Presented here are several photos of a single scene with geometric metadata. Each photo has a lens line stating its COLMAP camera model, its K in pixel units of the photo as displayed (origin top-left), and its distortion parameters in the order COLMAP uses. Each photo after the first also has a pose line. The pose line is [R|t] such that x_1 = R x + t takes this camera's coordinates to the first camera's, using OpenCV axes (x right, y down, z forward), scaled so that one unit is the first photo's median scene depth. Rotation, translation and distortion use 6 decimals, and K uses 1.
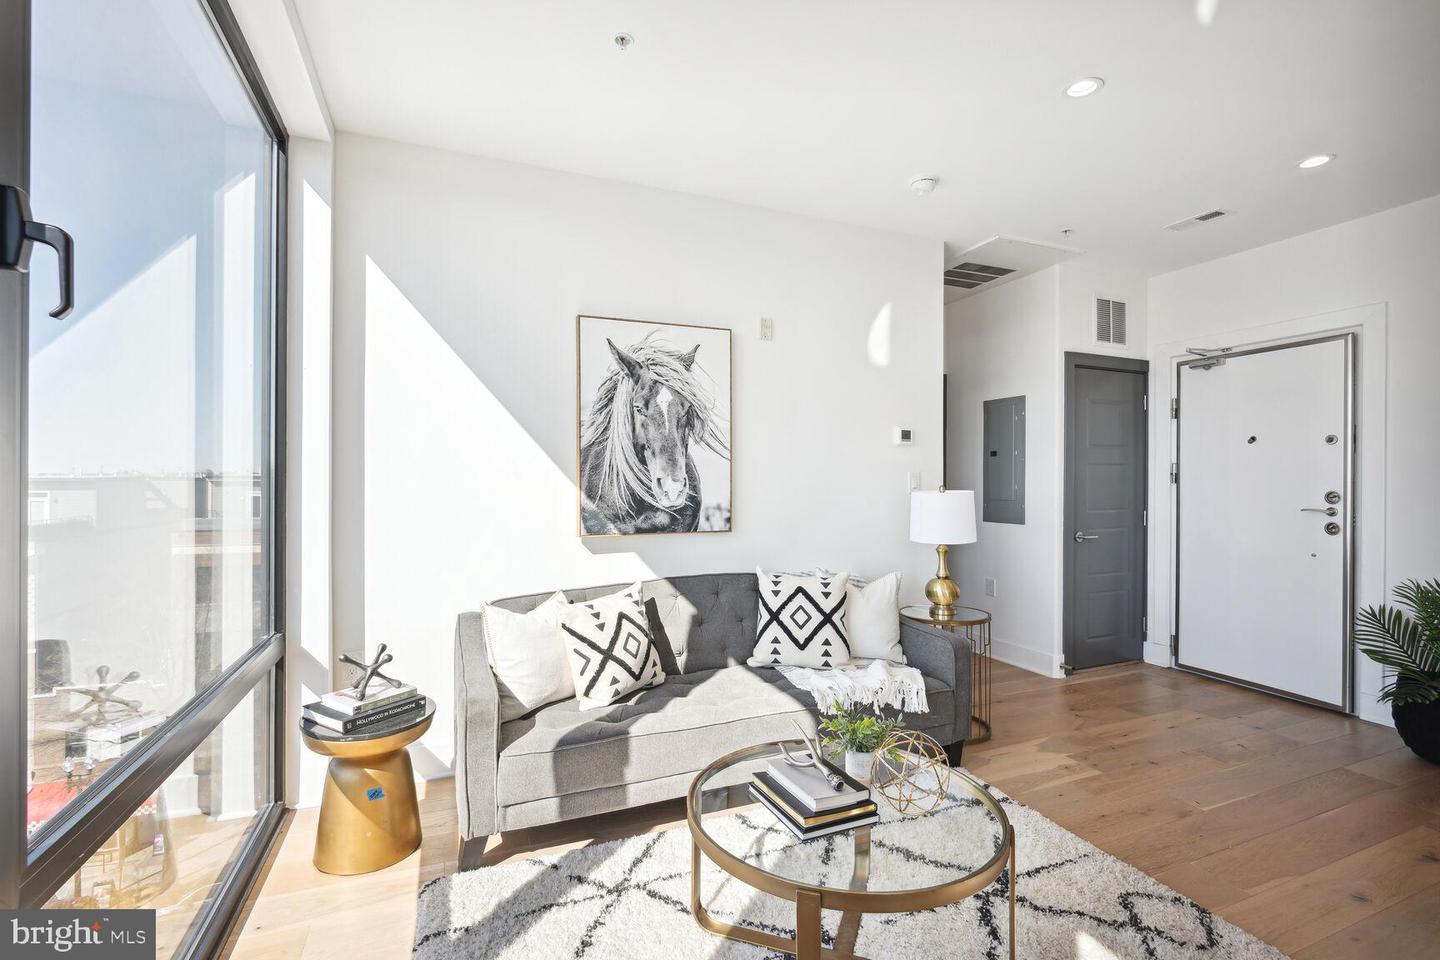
lens RADIAL K [[644.2, 0, 721.5], [0, 644.2, 481.4], [0, 0, 1]] dist [-0.005453, 0.000783]
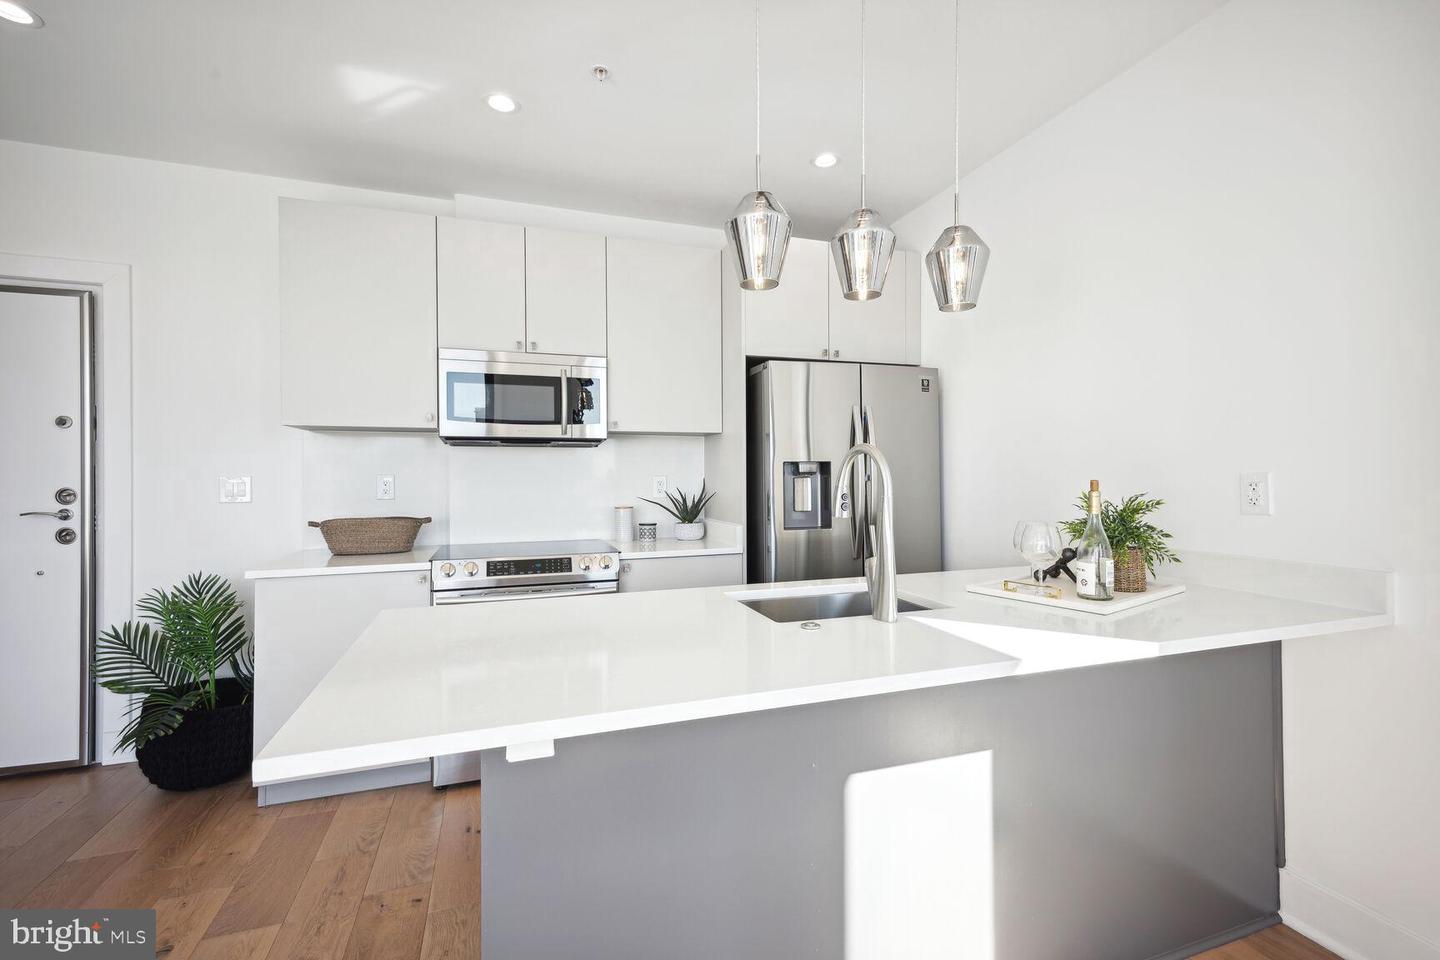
lens RADIAL K [[618.6, 0, 701.5], [0, 618.6, 478.4], [0, 0, 1]] dist [0.021140, 0.000033]
pose [[0.058290, -0.007463, 0.998272, 0.250362], [0.003374, 0.999968, 0.007279, 0.000624], [-0.998294, 0.002944, 0.058313, 0.198714]]
